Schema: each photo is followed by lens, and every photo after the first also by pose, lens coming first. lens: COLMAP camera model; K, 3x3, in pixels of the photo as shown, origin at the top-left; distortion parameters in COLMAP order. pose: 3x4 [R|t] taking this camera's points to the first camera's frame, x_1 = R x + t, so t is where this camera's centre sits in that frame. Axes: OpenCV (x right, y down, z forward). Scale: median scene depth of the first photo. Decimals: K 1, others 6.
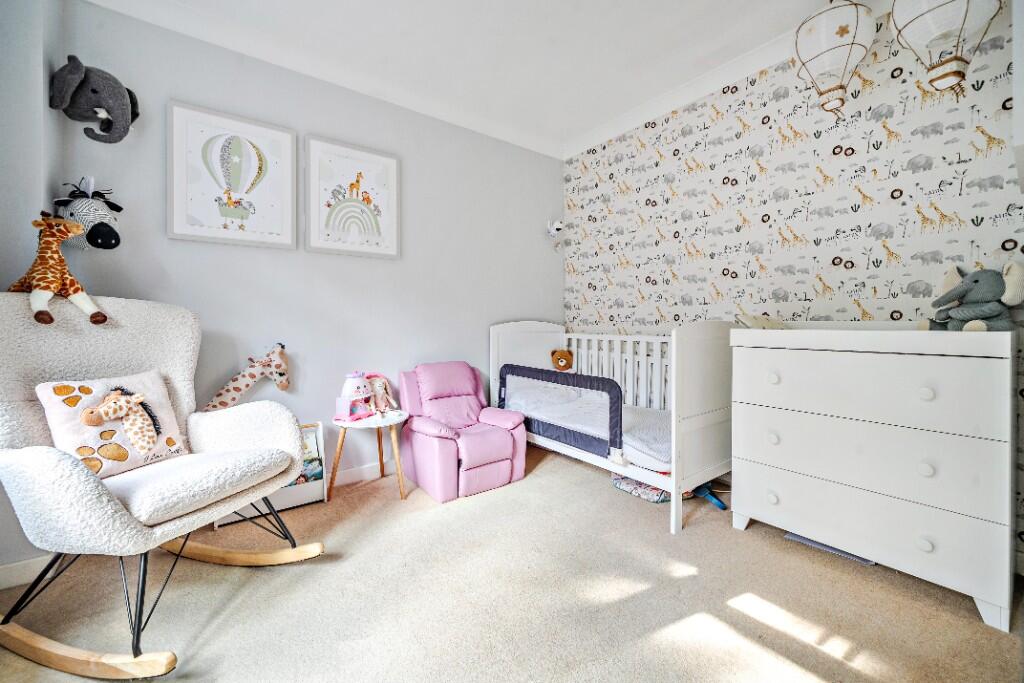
lens RADIAL K [[381.2, 0, 511.8], [0, 381.2, 336.8], [0, 0, 1]] dist [-0.003601, -0.000441]
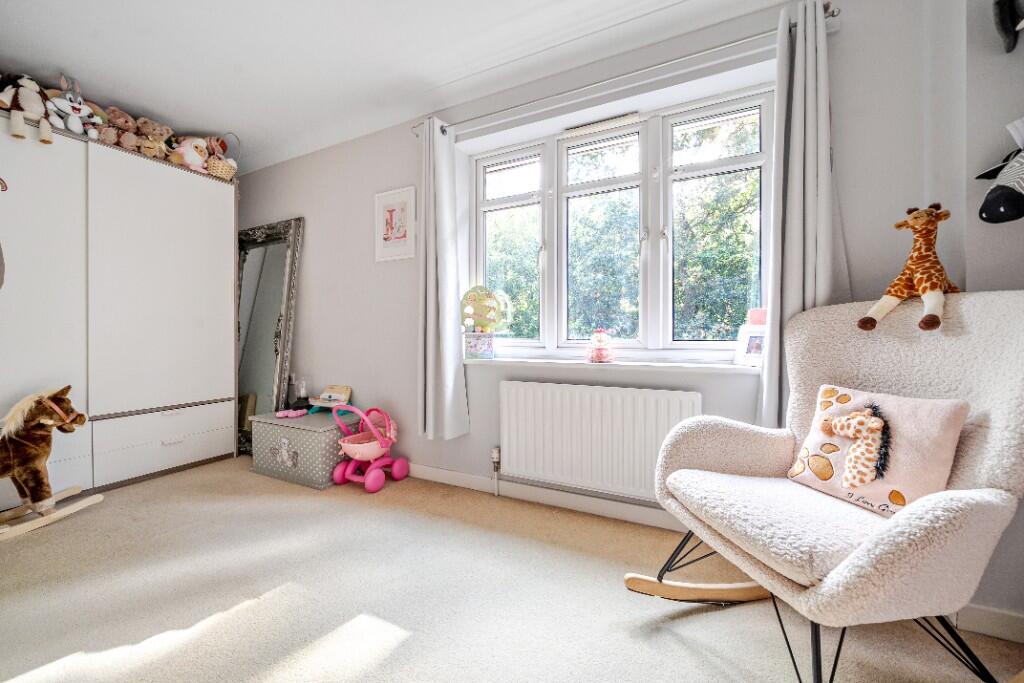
lens RADIAL K [[381.2, 0, 510.6], [0, 381.2, 338.5], [0, 0, 1]] dist [-0.003601, -0.000441]
pose [[-0.908251, 0.011285, -0.418273, 0.039318], [0.000793, 0.999681, 0.025249, -0.036666], [0.418424, 0.022601, -0.907971, 1.417402]]
